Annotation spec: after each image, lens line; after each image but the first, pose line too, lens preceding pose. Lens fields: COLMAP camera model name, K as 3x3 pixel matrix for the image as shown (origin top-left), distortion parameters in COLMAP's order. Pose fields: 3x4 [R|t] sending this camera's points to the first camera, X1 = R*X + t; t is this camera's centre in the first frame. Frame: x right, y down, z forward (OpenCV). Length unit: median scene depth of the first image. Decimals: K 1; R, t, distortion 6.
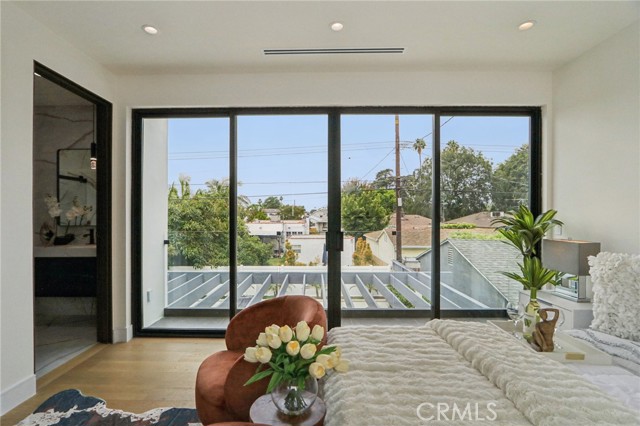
lens RADIAL K [[308.4, 0, 310.3], [0, 308.4, 216.1], [0, 0, 1]] dist [-0.001783, -0.000305]
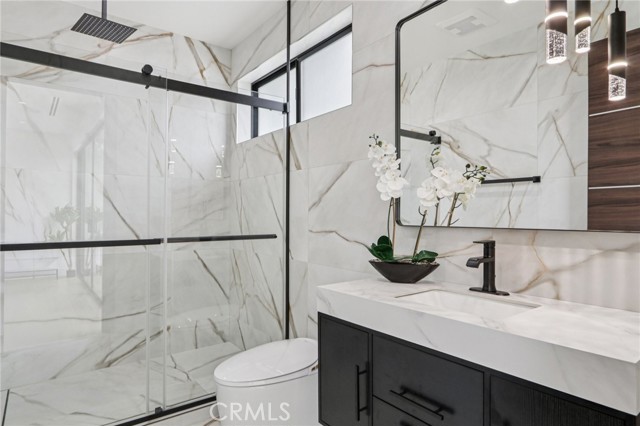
lens RADIAL K [[369.5, 0, 320.0], [0, 369.5, 213.0], [0, 0, 1]] dist [0.000855, 0.000105]
pose [[0.622828, 0.002637, -0.782354, -0.534388], [-0.000456, 0.999995, 0.003008, 0.015448], [0.782358, -0.001516, 0.622827, 0.656876]]
